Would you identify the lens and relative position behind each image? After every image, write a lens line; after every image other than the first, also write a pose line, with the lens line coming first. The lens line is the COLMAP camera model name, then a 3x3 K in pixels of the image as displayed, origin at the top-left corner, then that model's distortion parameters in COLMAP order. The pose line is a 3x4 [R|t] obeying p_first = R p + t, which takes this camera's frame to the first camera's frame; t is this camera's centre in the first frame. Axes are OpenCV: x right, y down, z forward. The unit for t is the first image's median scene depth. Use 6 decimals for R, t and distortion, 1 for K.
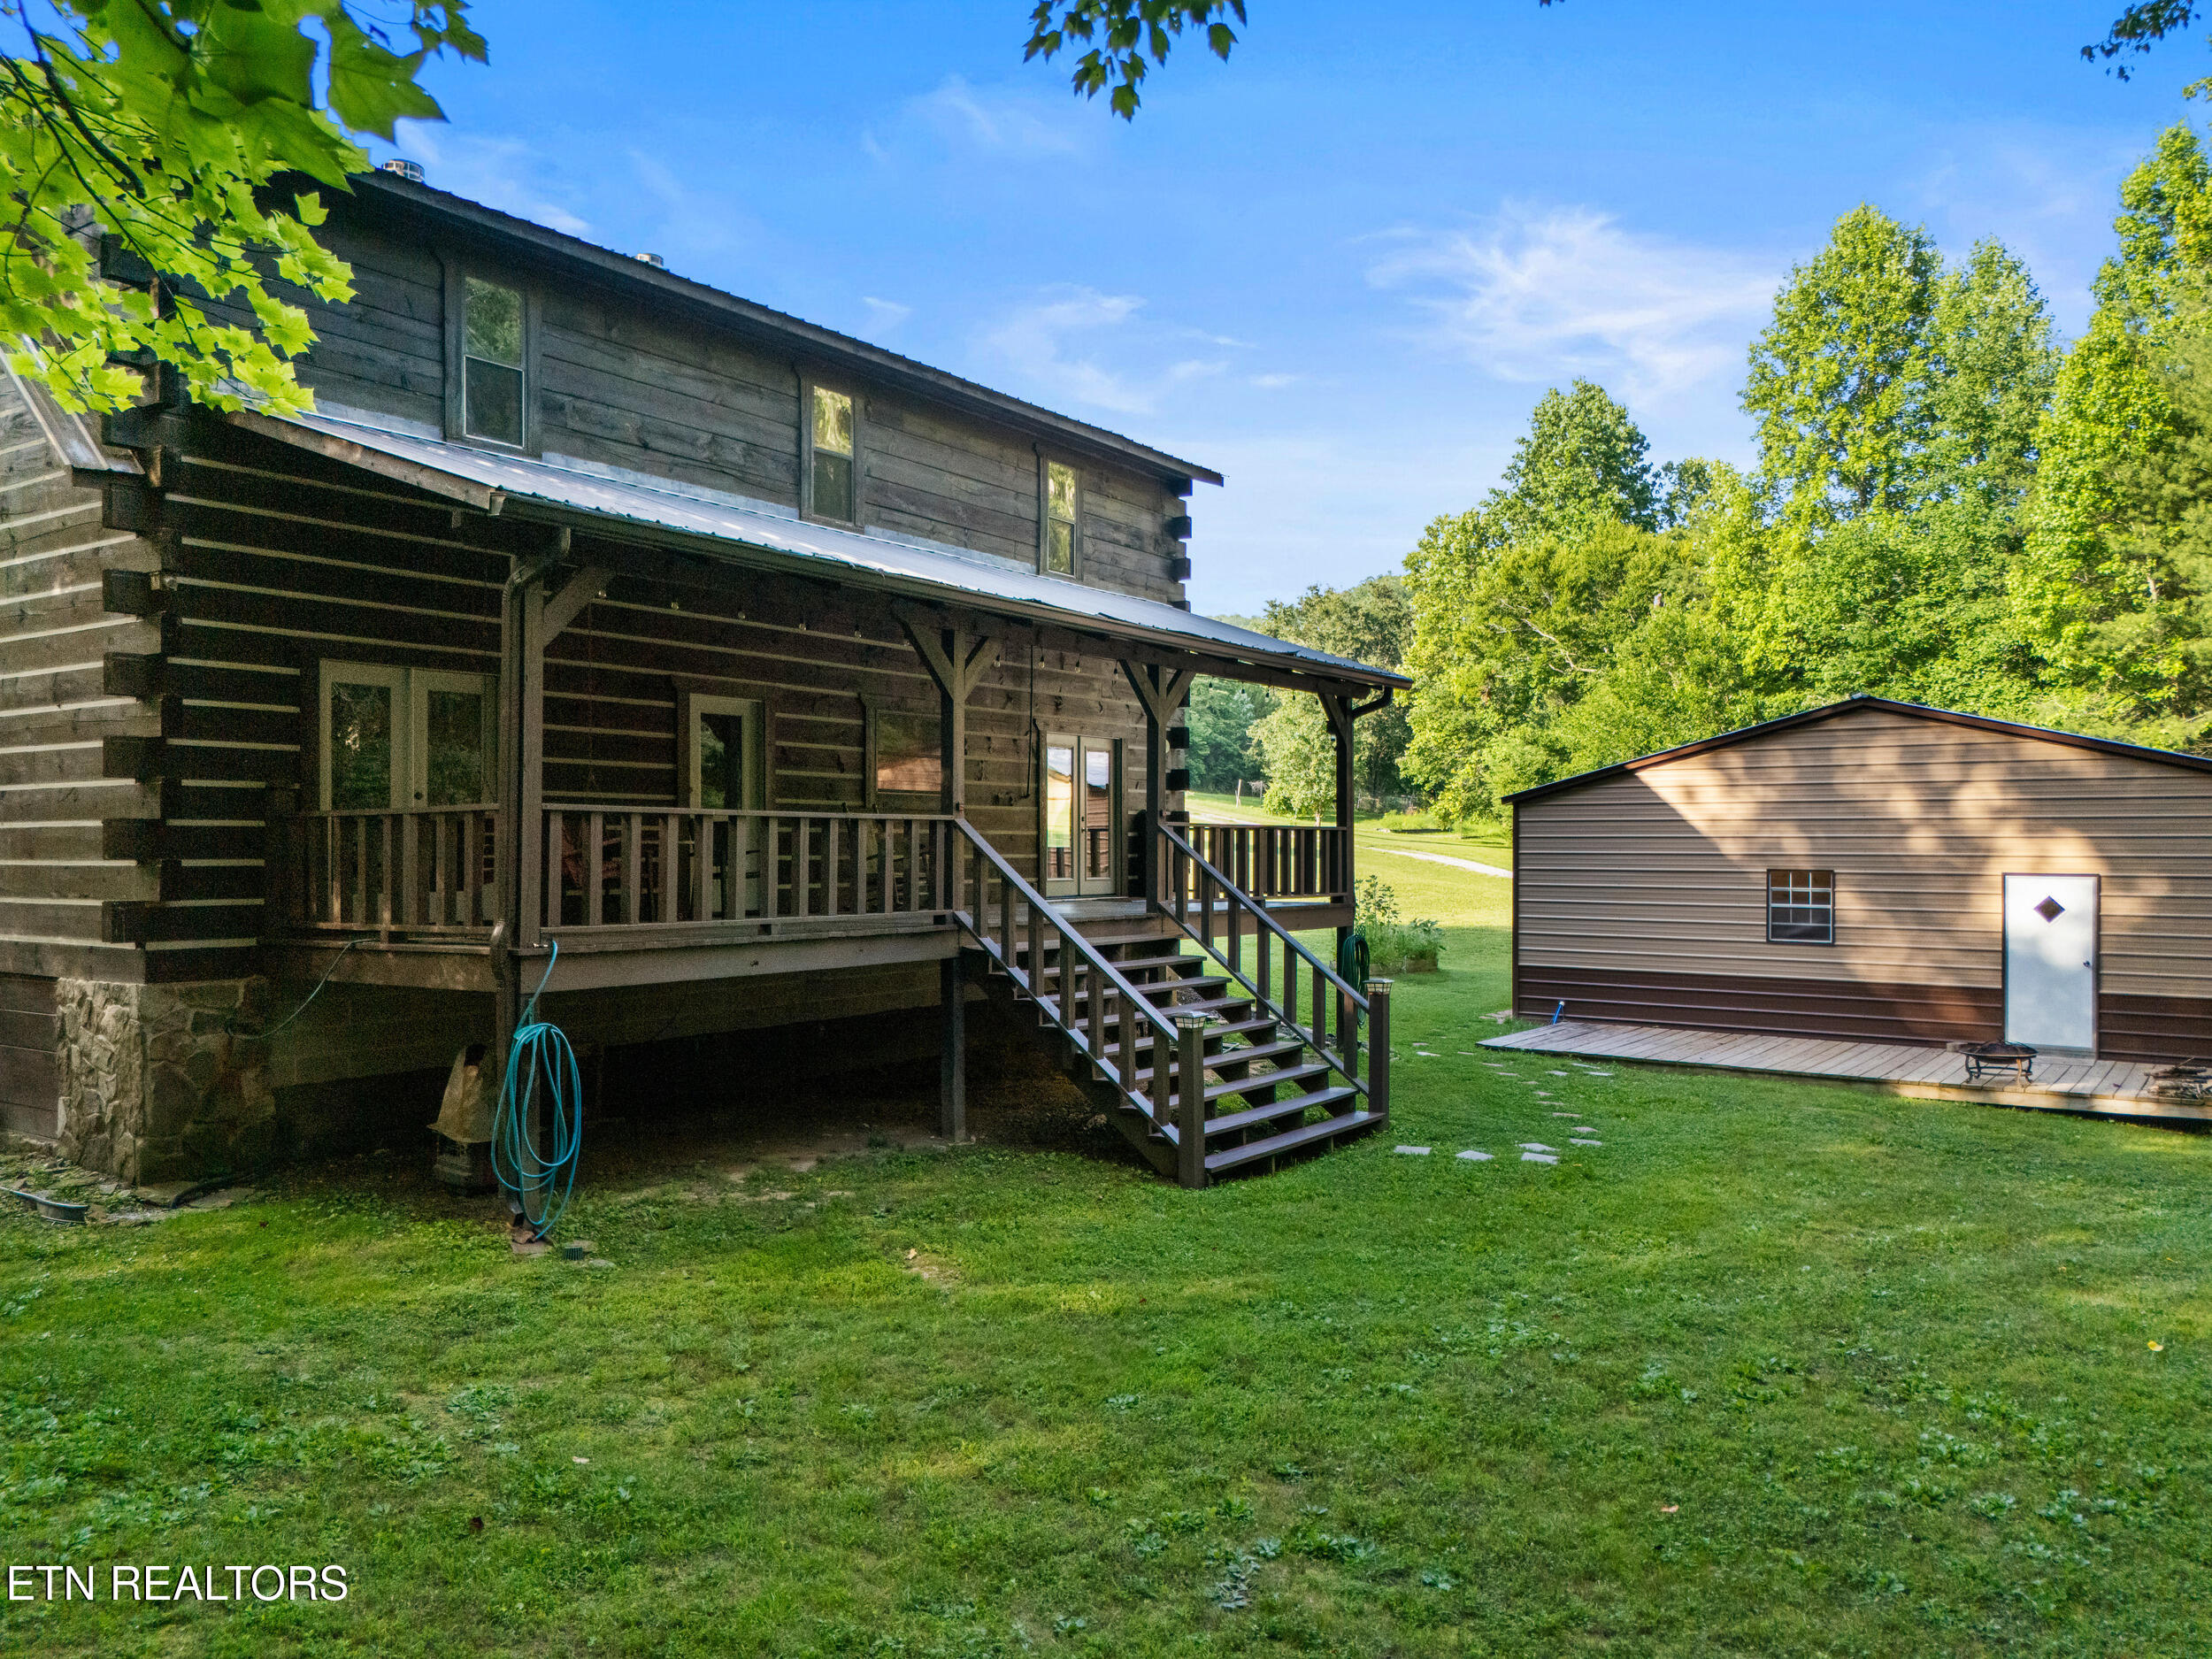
lens RADIAL K [[1639.5, 0, 1103.3], [0, 1639.5, 837.0], [0, 0, 1]] dist [0.042683, -0.038415]
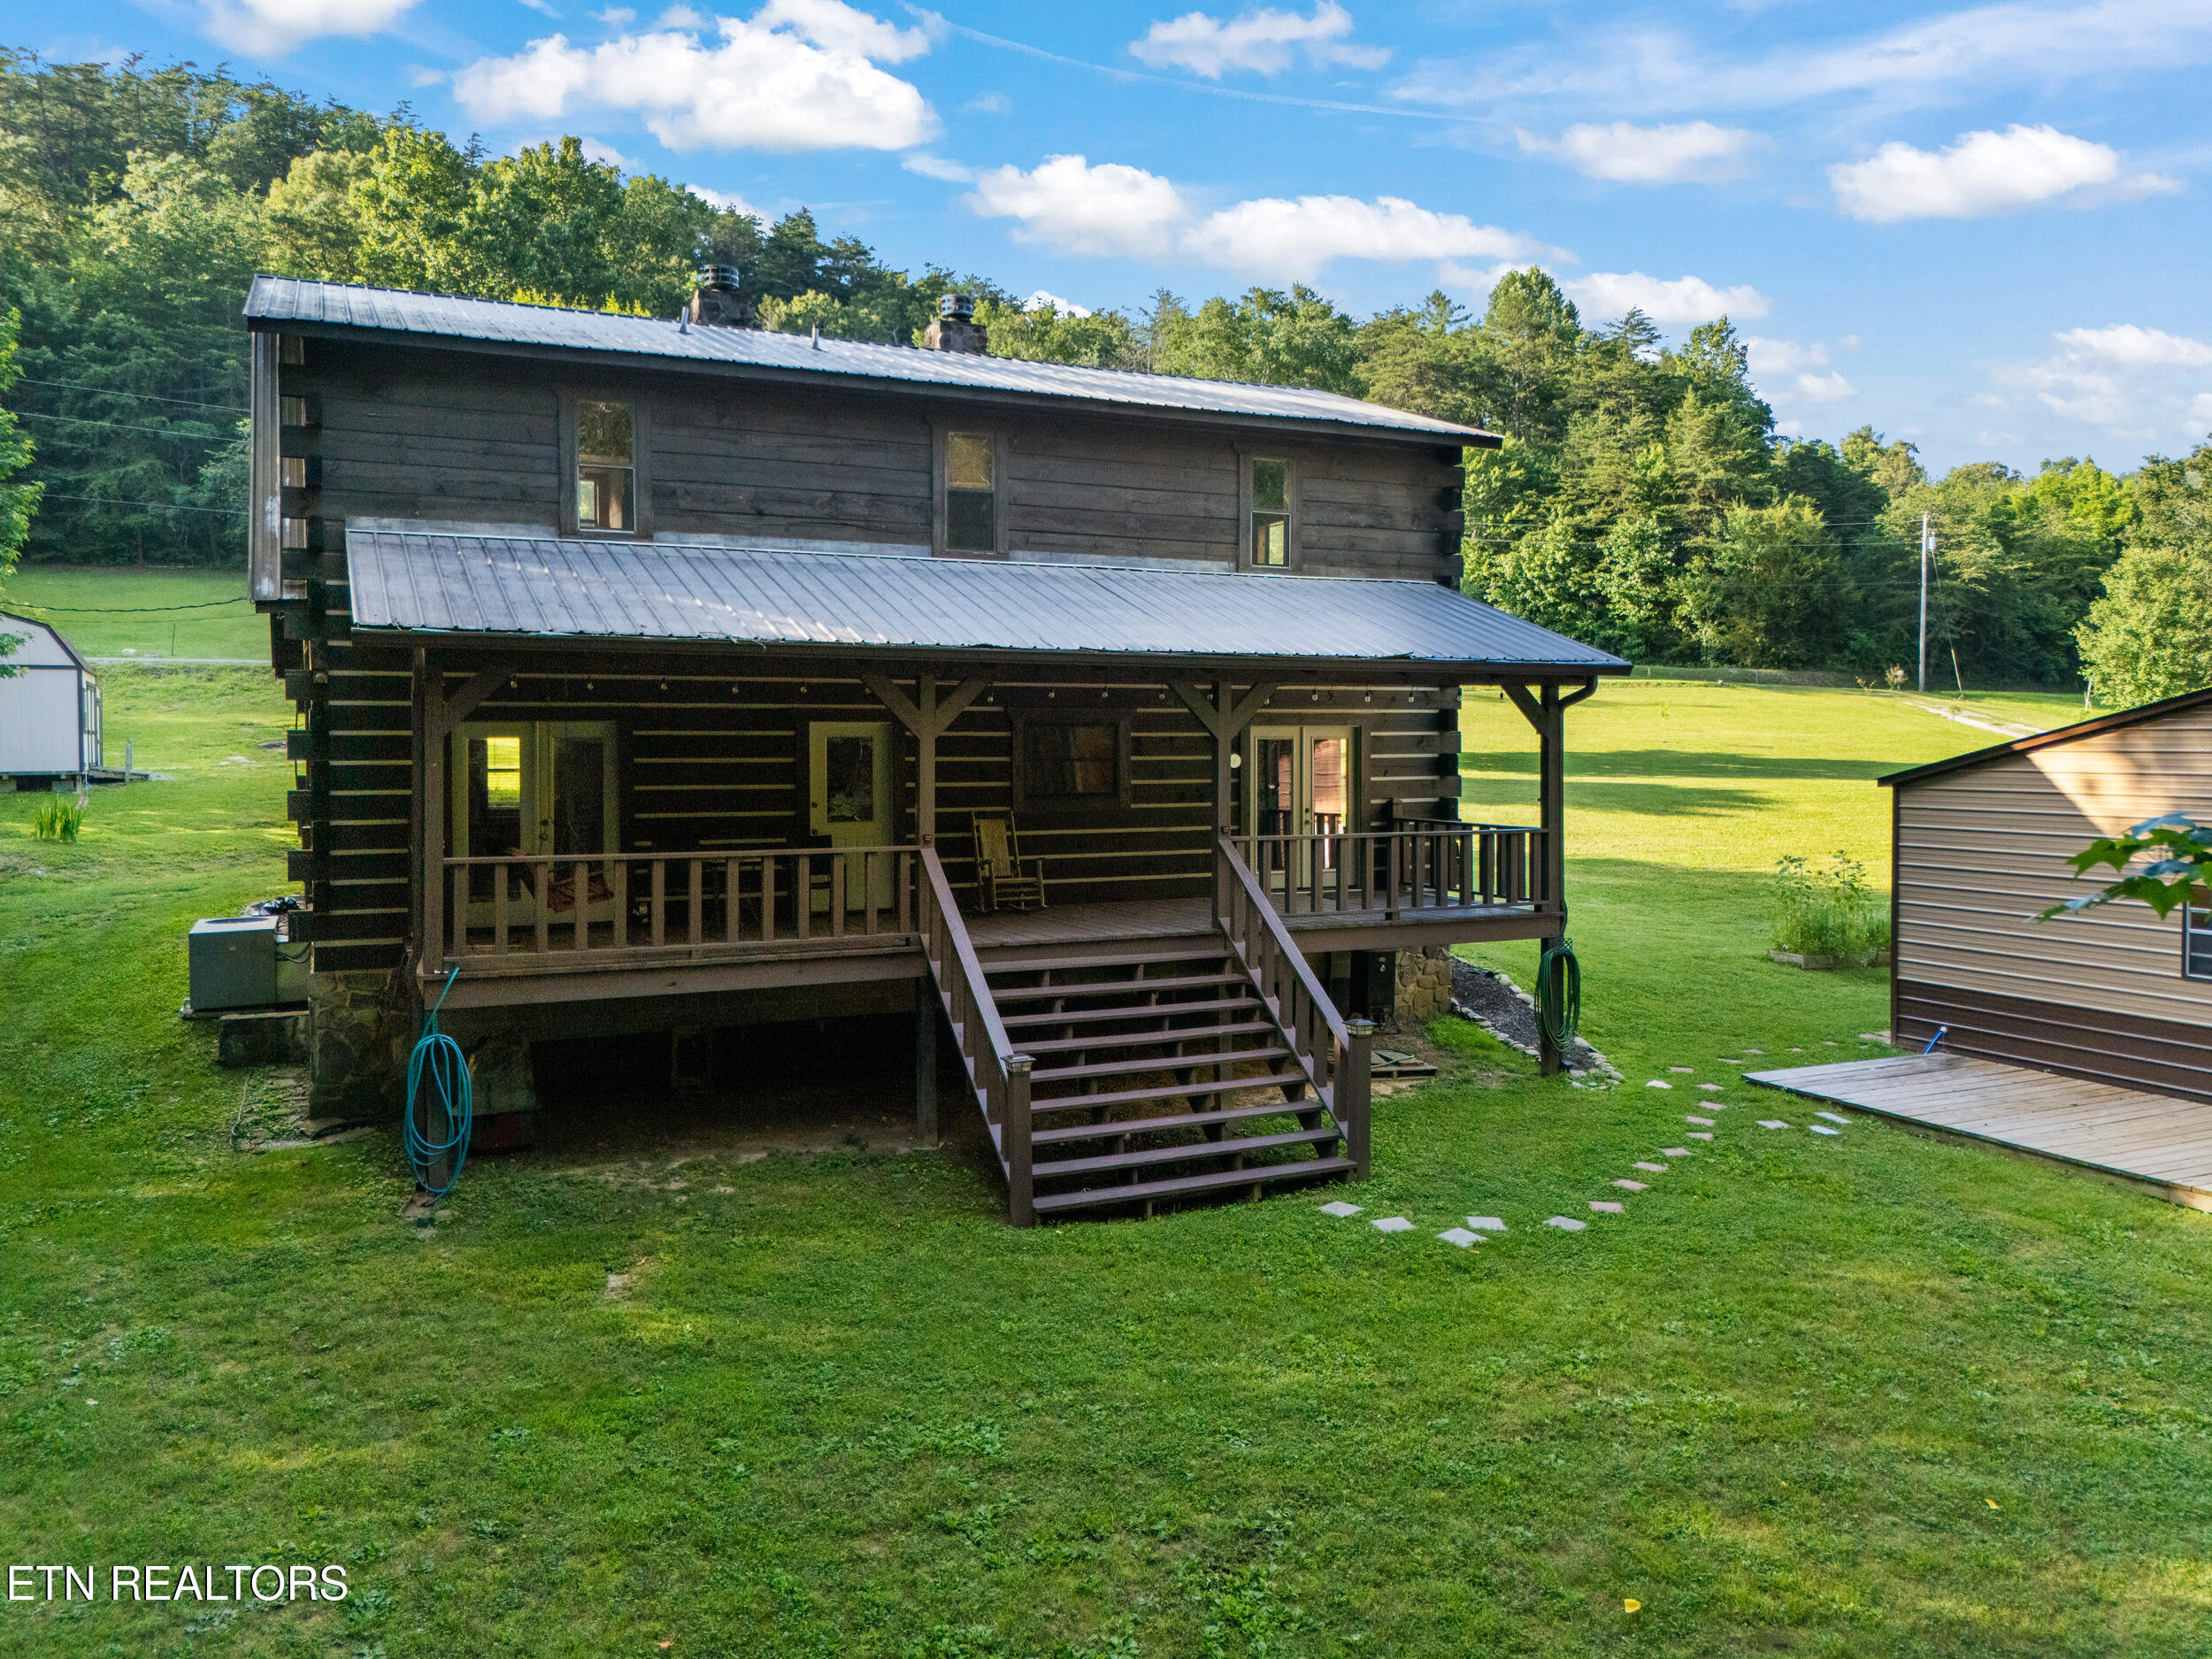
lens RADIAL K [[1639.5, 0, 1060.6], [0, 1639.5, 752.5], [0, 0, 1]] dist [0.042683, -0.038415]
pose [[0.873573, -0.000560, -0.486693, 0.573169], [0.004901, 0.999959, 0.007647, -0.091612], [0.486668, -0.009066, 0.873540, 0.104632]]
